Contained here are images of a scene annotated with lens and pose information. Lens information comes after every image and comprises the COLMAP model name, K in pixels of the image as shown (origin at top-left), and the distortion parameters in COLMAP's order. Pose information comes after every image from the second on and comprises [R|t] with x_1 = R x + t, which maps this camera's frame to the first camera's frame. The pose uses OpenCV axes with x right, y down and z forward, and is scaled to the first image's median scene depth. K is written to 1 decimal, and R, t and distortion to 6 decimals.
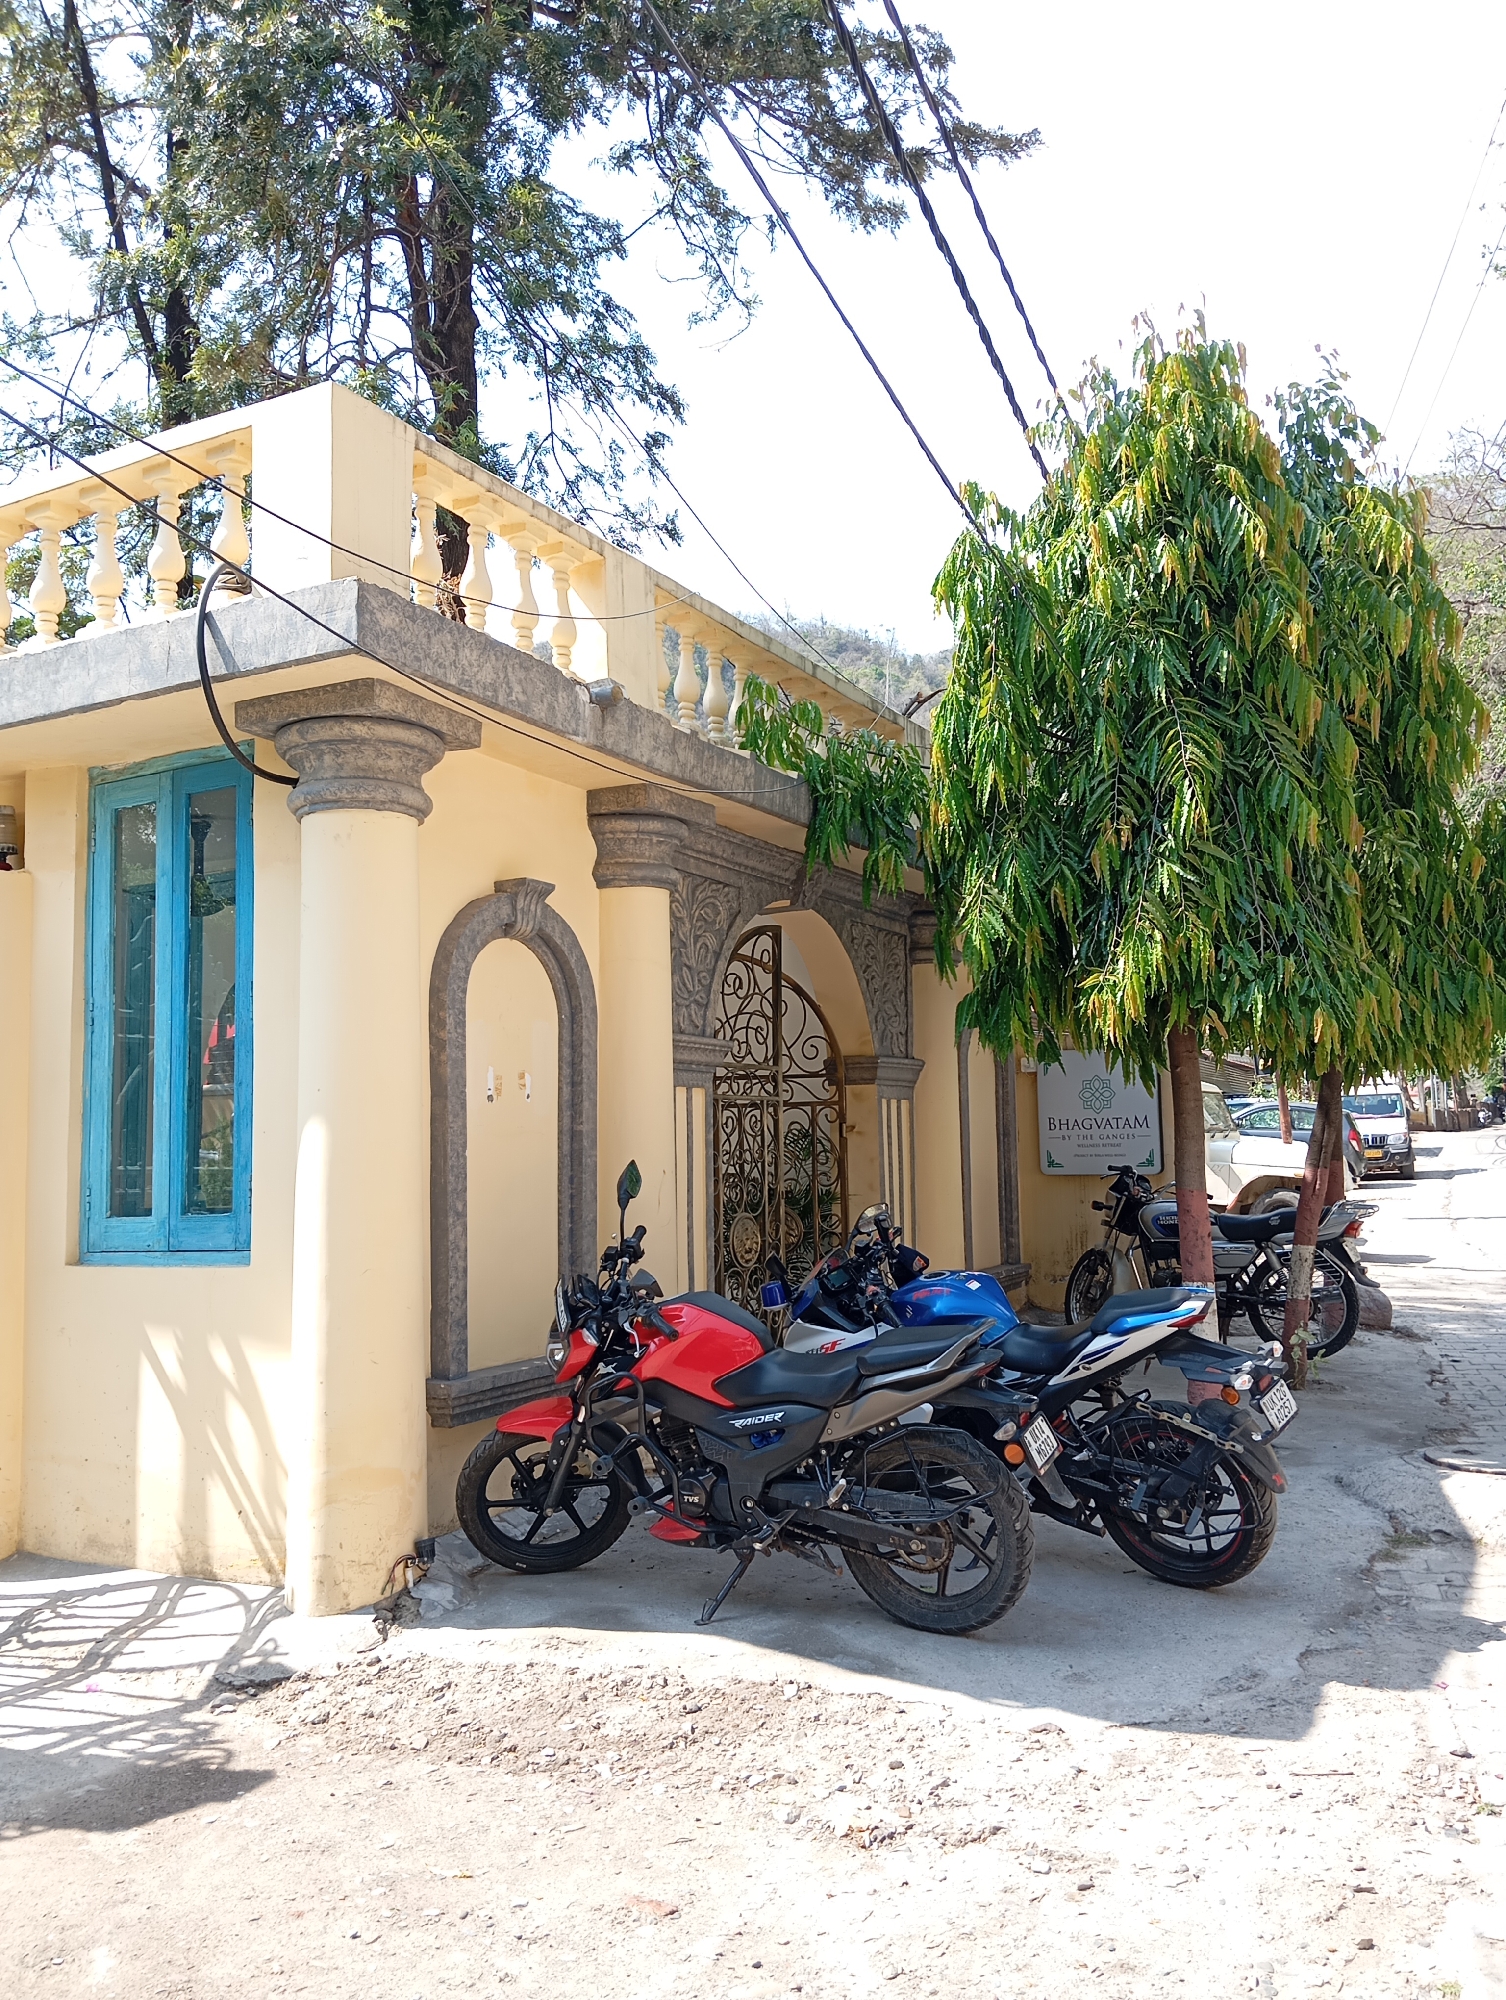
lens RADIAL K [[1625.3, 0, 749.8], [0, 1625.3, 1002.1], [0, 0, 1]] dist [0.014815, 0.002923]
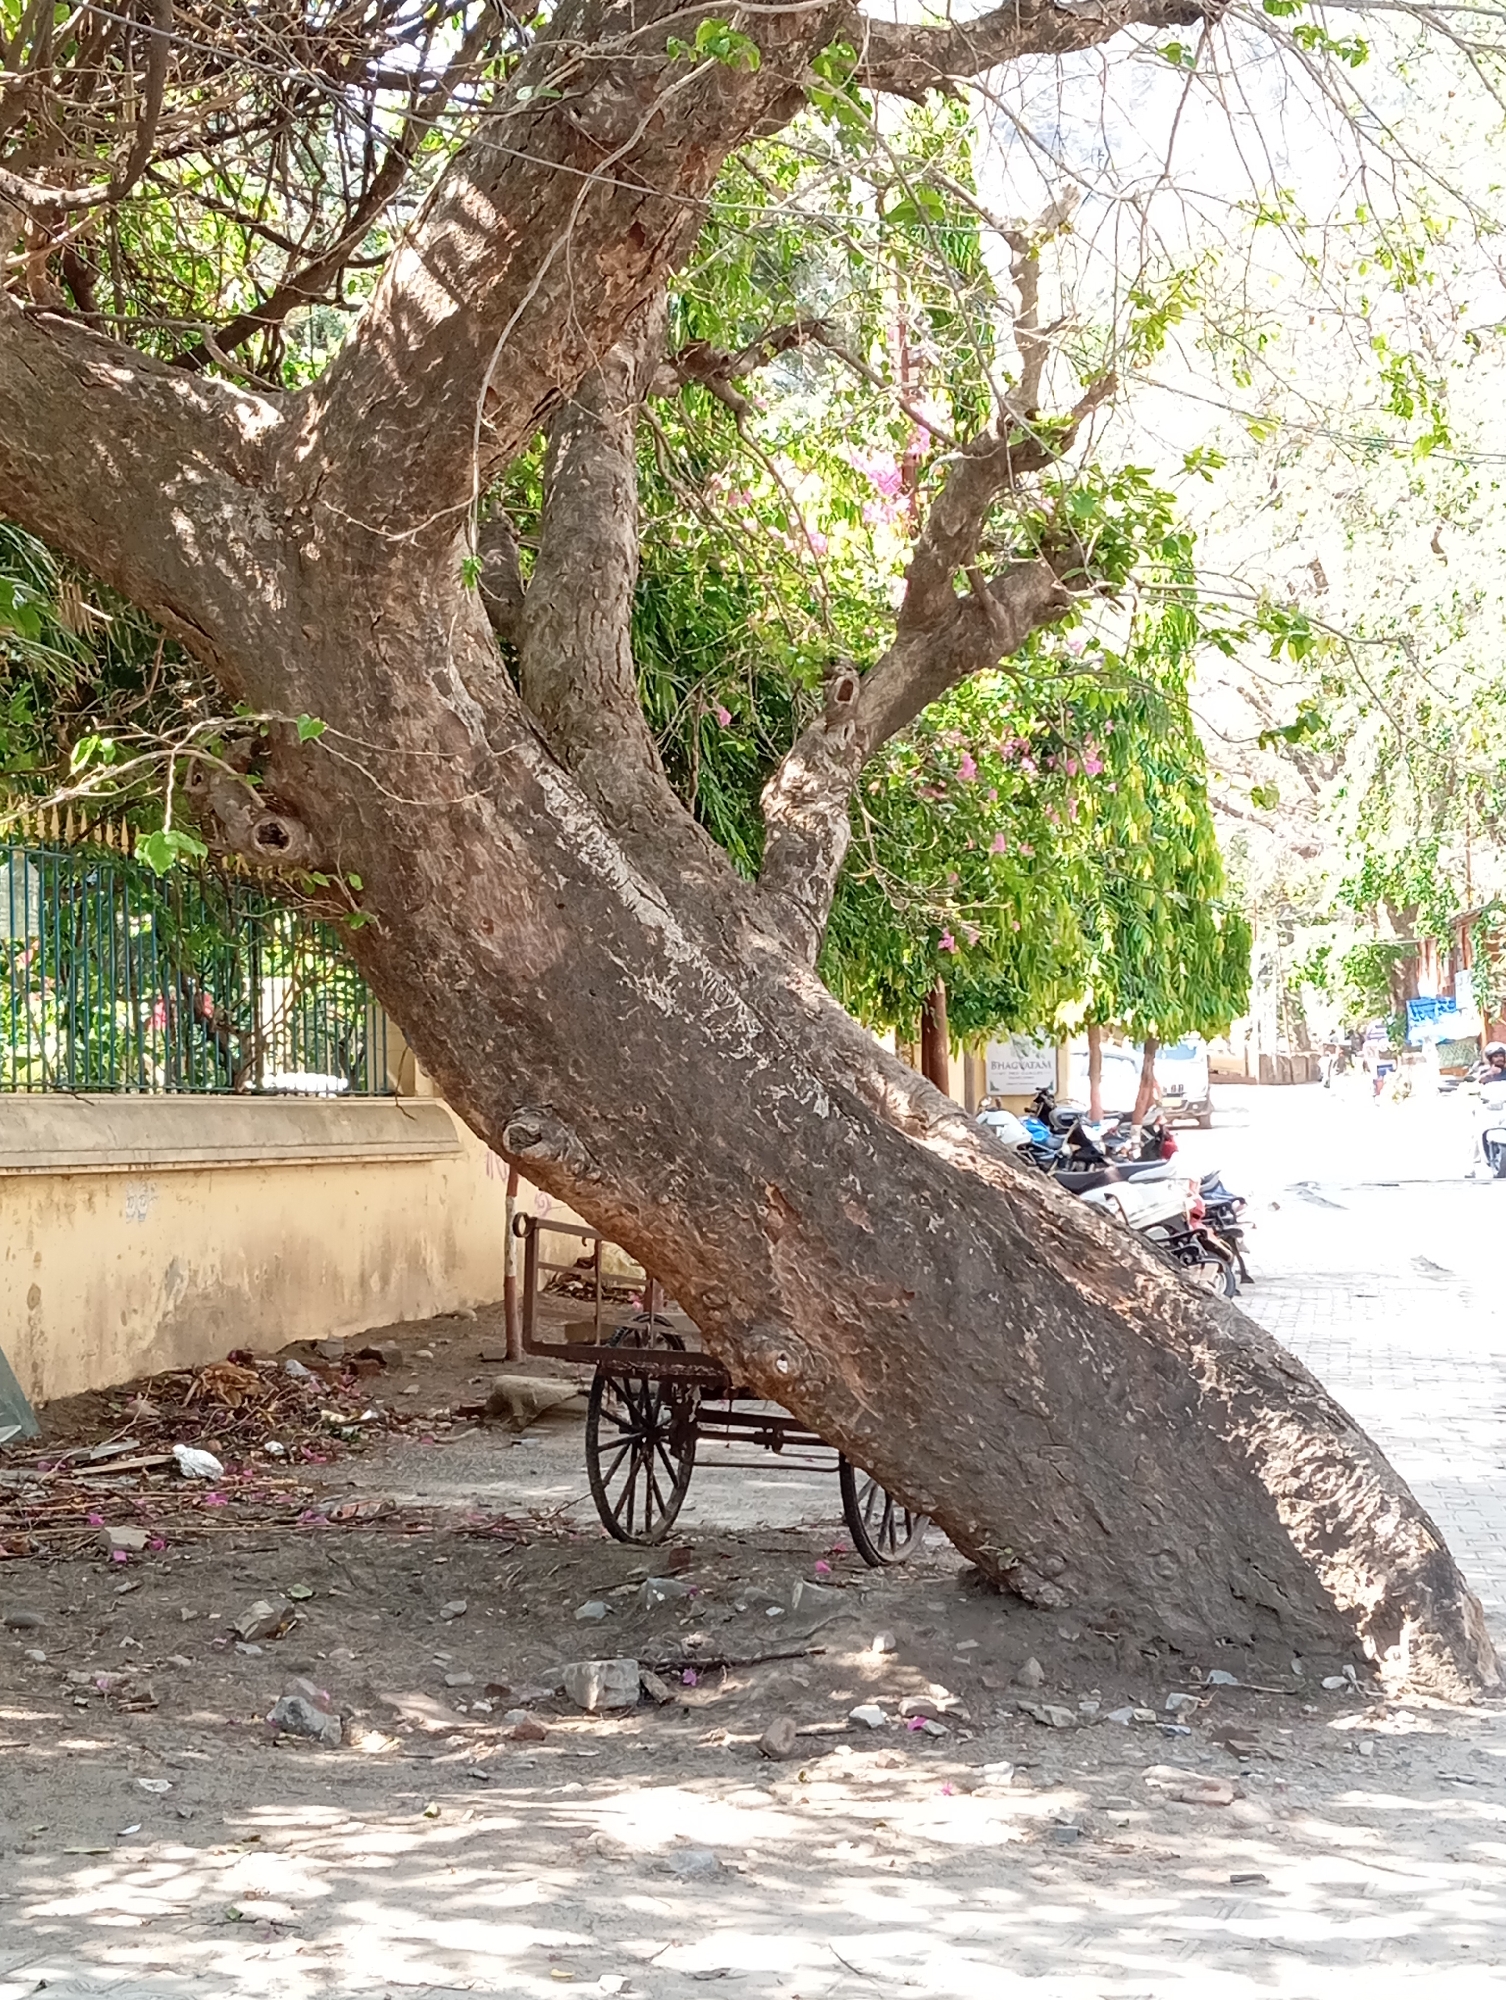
lens RADIAL K [[3235.9, 0, 751.3], [0, 3235.9, 1000.4], [0, 0, 1]] dist [0.061581, 0.000000]
pose [[0.972639, 0.010664, 0.232077, -0.656615], [-0.022668, 0.998536, 0.049120, -0.119141], [-0.231213, -0.053037, 0.971456, -1.726357]]
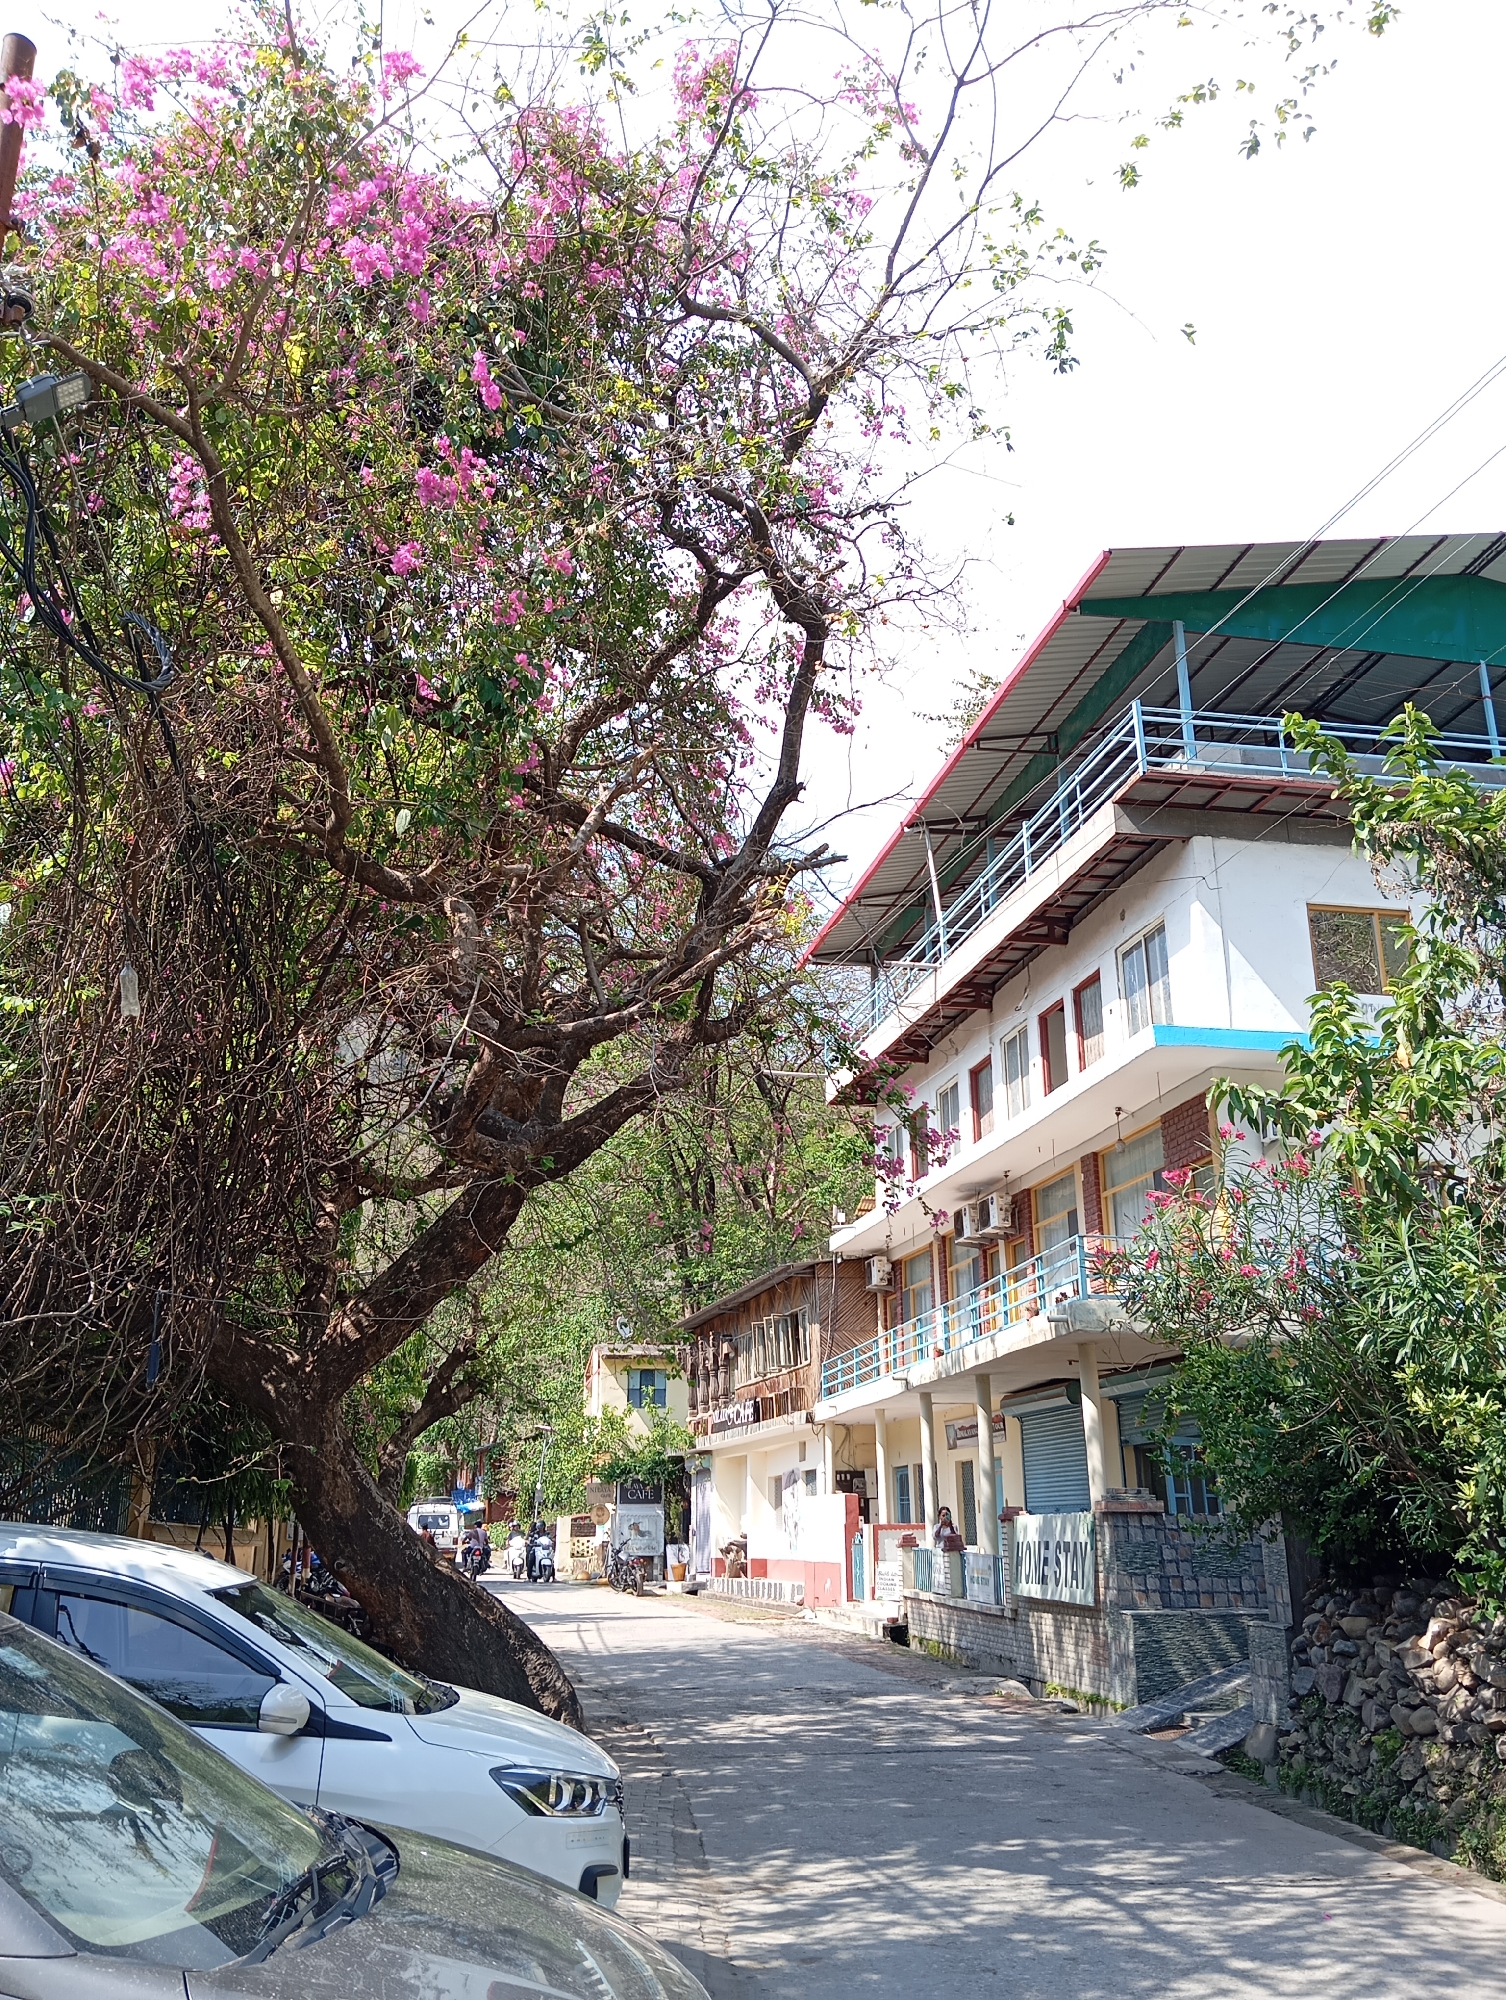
lens RADIAL K [[1625.3, 0, 746.9], [0, 1625.3, 994.9], [0, 0, 1]] dist [0.014815, 0.002923]
pose [[0.814988, 0.198056, 0.544581, -1.931775], [-0.063148, 0.964536, -0.256285, -0.298804], [-0.576027, 0.174480, 0.798592, -3.537564]]
